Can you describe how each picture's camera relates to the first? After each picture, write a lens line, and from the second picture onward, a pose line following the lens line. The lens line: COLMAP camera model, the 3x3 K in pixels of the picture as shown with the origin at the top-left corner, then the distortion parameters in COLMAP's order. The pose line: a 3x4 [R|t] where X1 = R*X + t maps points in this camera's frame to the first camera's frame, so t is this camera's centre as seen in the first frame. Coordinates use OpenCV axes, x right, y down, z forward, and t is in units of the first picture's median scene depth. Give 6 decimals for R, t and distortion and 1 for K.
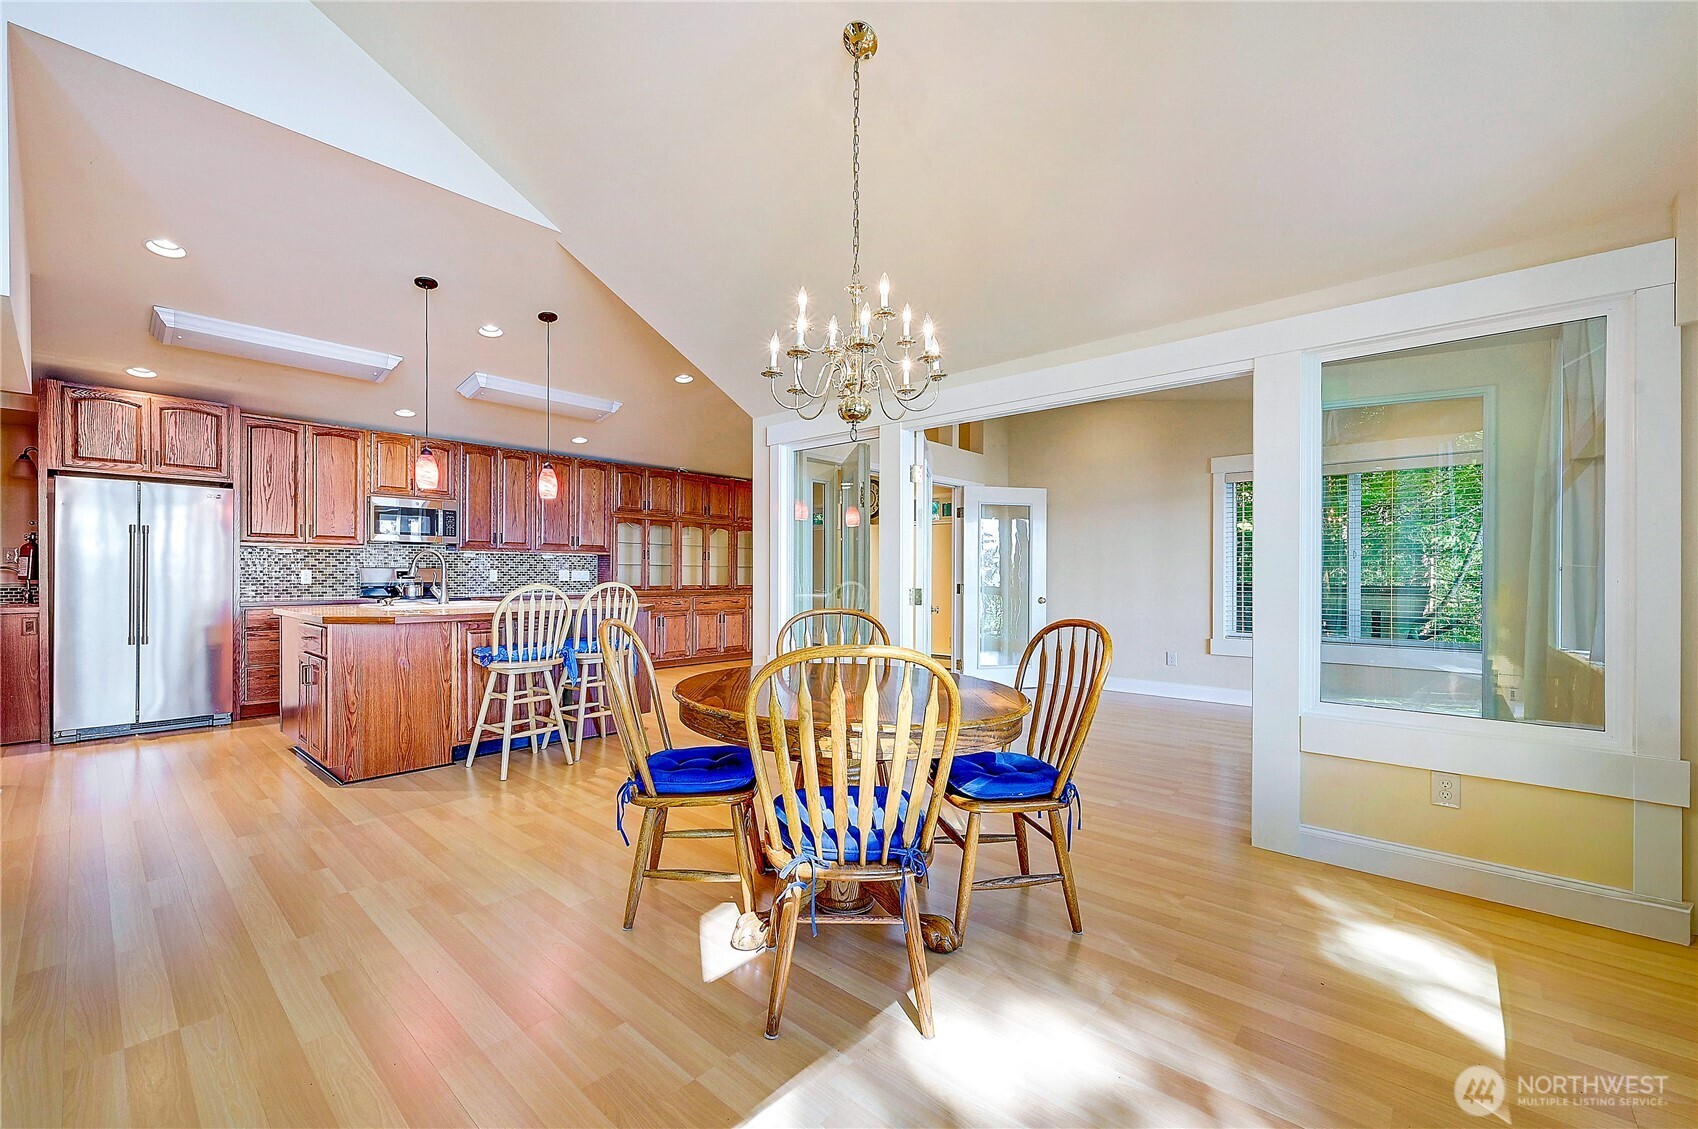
lens RADIAL K [[699.3, 0, 814.7], [0, 699.3, 580.5], [0, 0, 1]] dist [-0.001912, 0.000046]
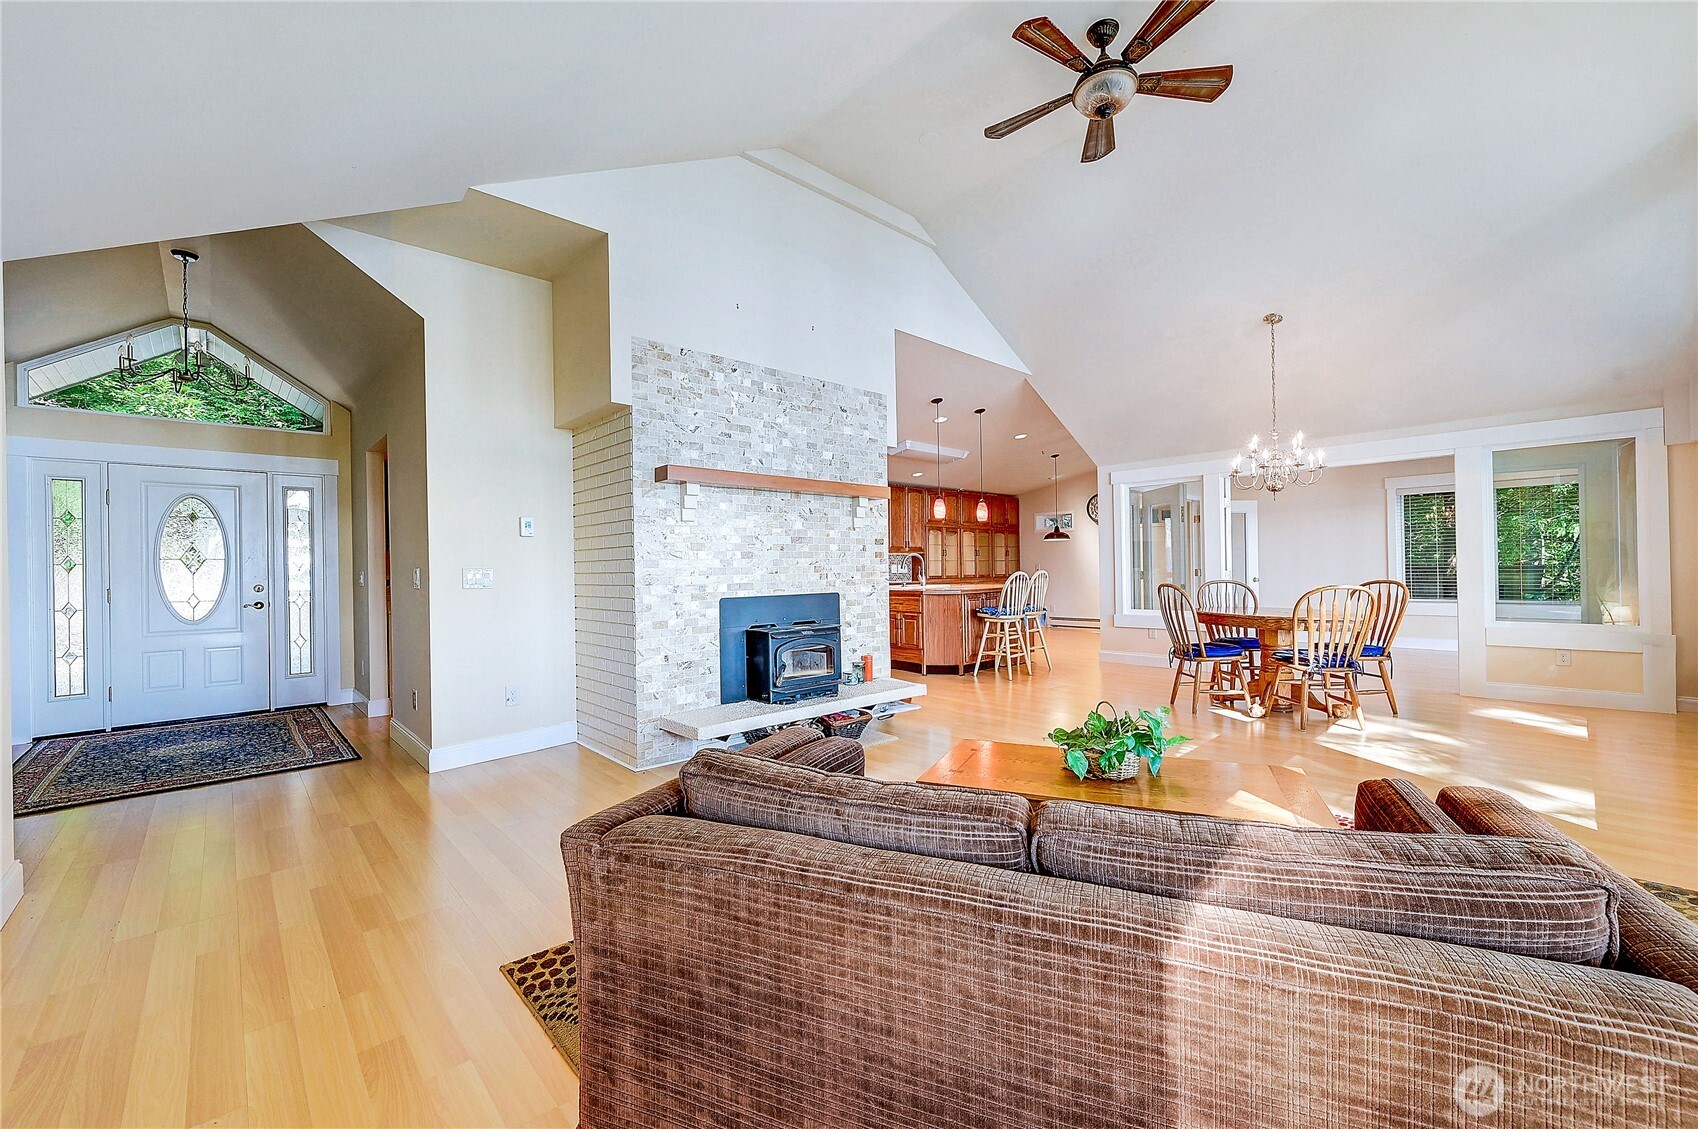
lens RADIAL K [[702.1, 0, 845.7], [0, 702.1, 570.9], [0, 0, 1]] dist [-0.000949, 0.001737]
pose [[0.998277, -0.018647, -0.055644, -0.556498], [0.018371, 0.999816, -0.005483, 0.003859], [0.055736, 0.004451, 0.998436, -0.607974]]
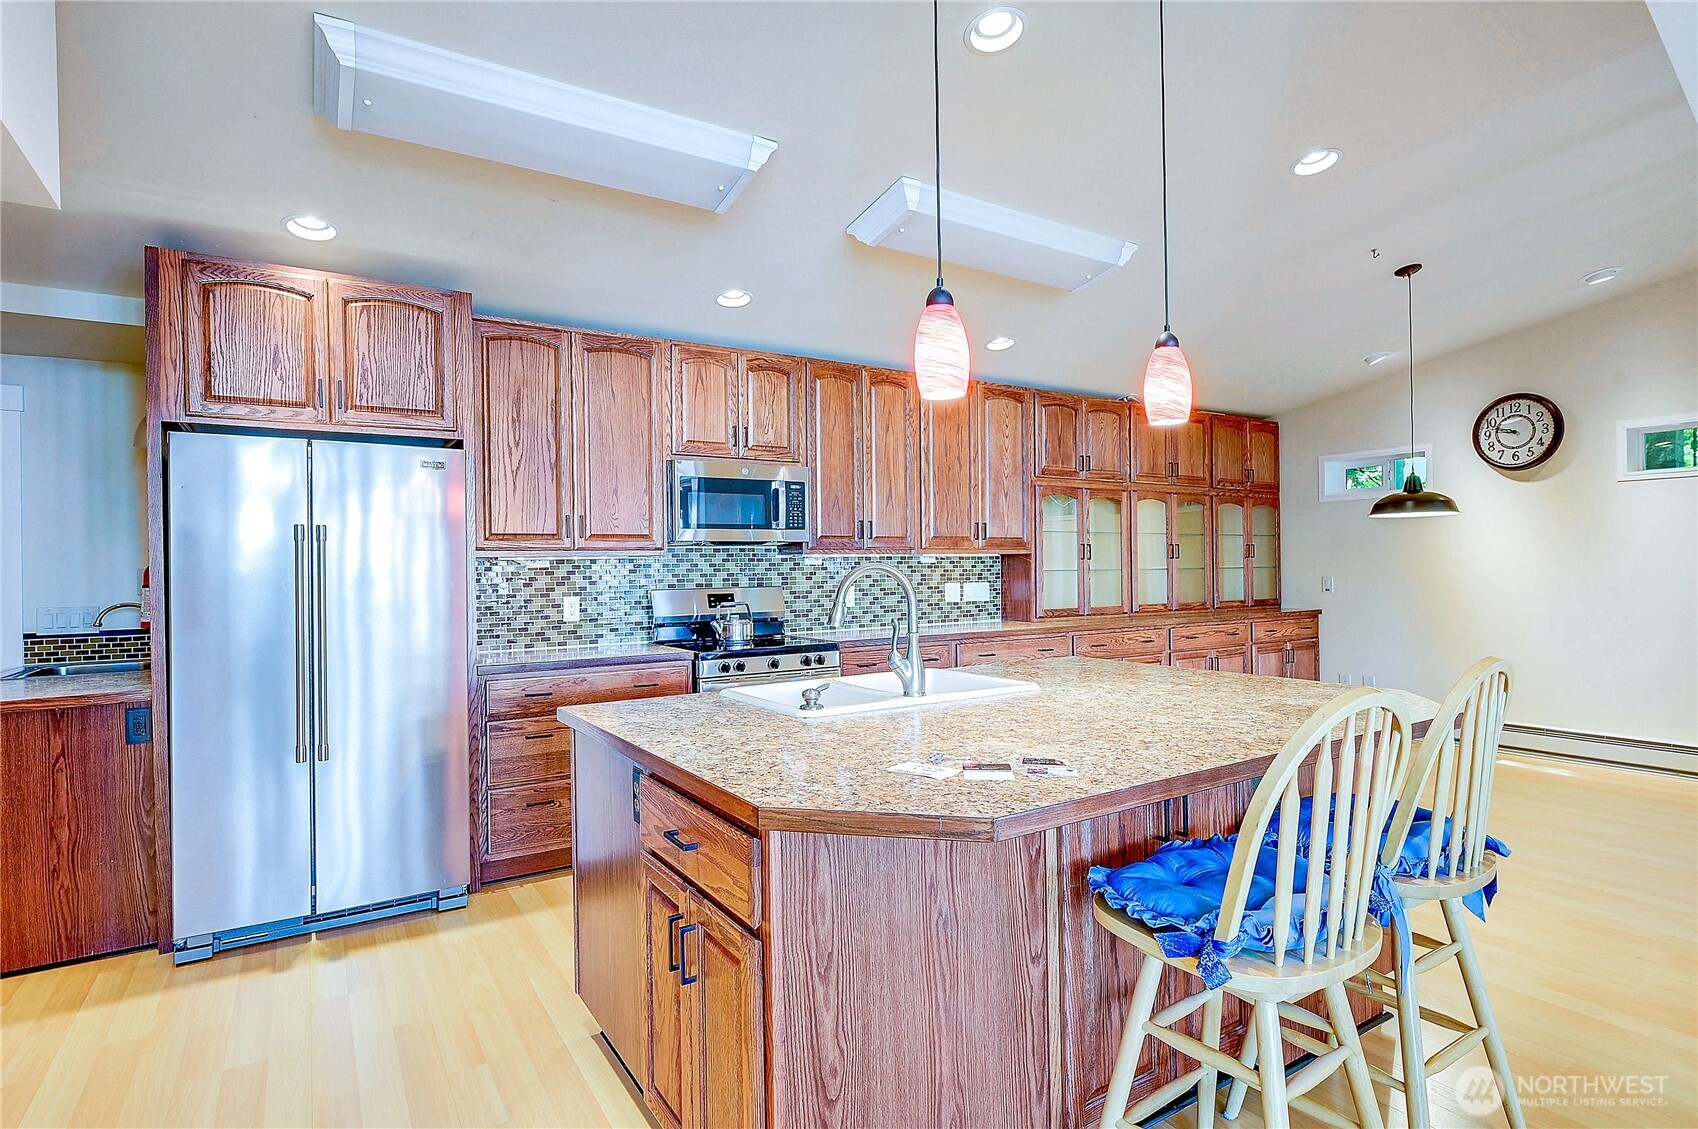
lens RADIAL K [[871.2, 0, 853.1], [0, 871.2, 575.5], [0, 0, 1]] dist [-0.006476, -0.000083]
pose [[0.968869, -0.014491, -0.247150, -0.386784], [0.015112, 0.999886, 0.000614, -0.033382], [0.247113, -0.004330, 0.968977, 0.436735]]
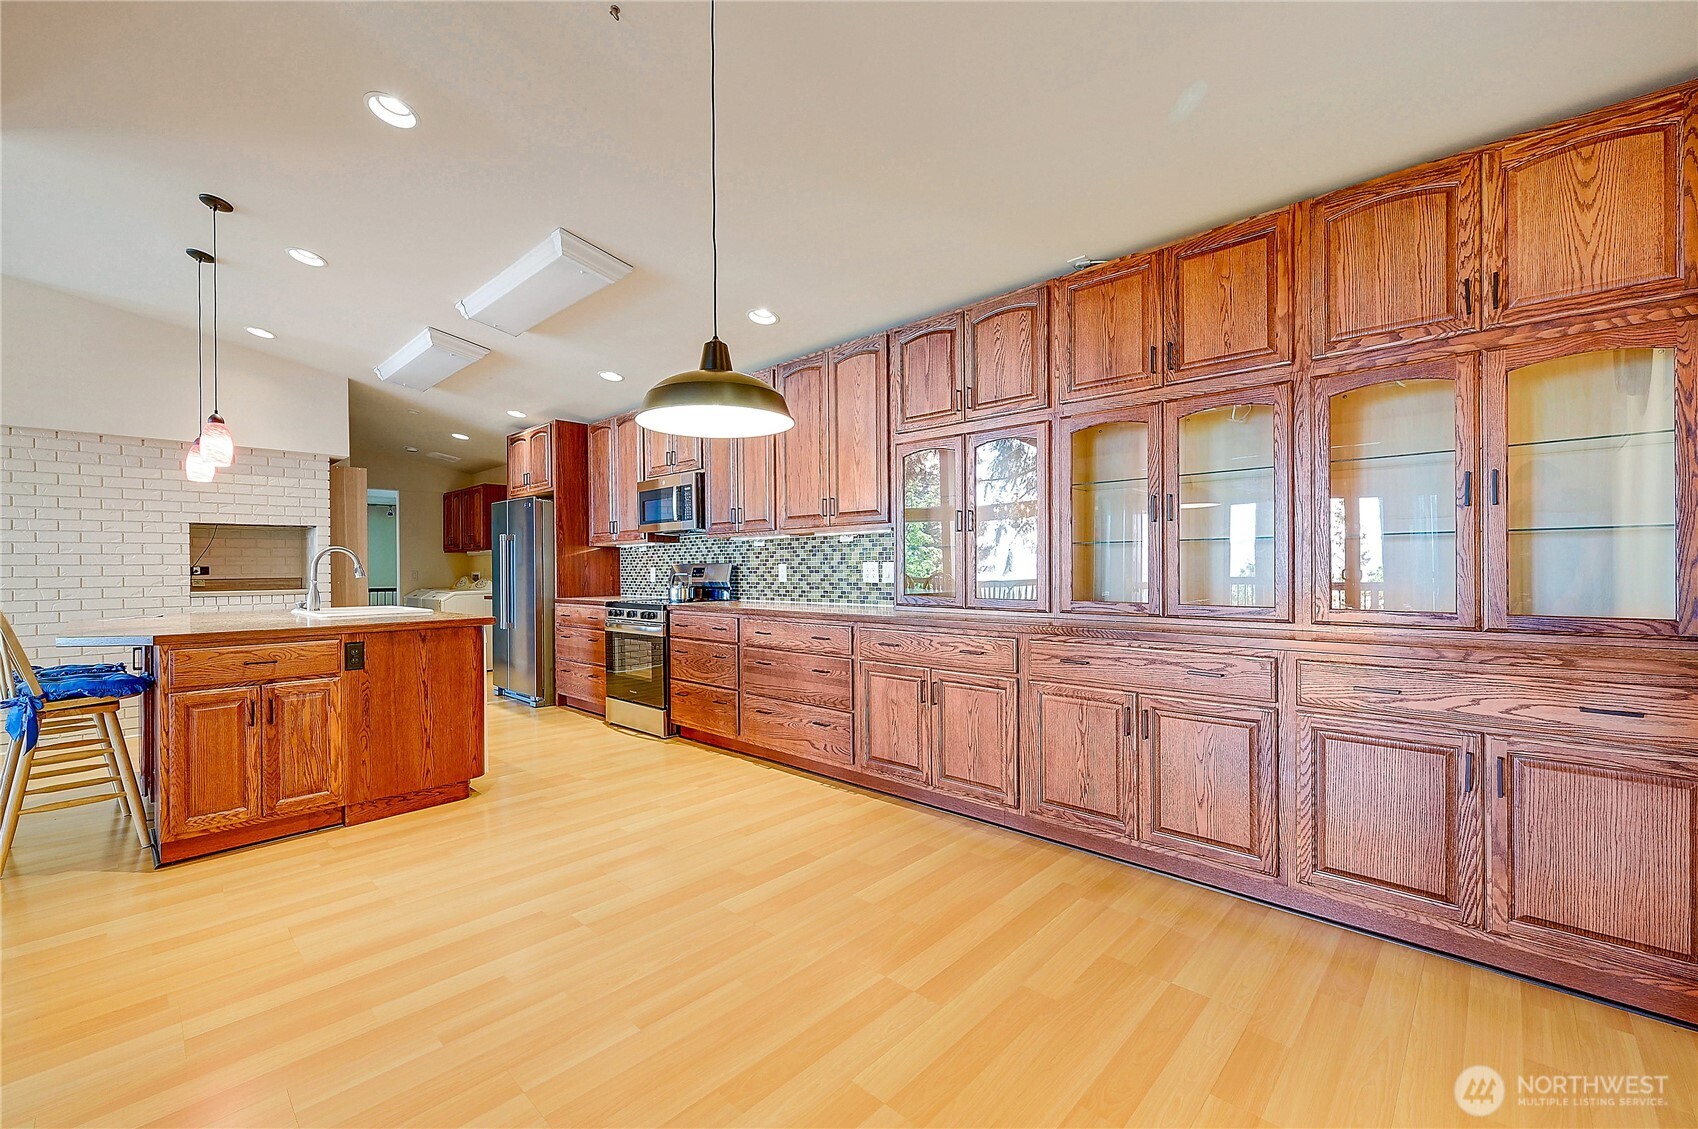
lens RADIAL K [[702.1, 0, 835.0], [0, 702.1, 568.2], [0, 0, 1]] dist [-0.000949, 0.001737]
pose [[-0.012678, -0.002863, -0.999916, 0.263215], [0.000304, 0.999996, -0.002867, -0.013047], [0.999920, -0.000340, -0.012677, 1.449421]]
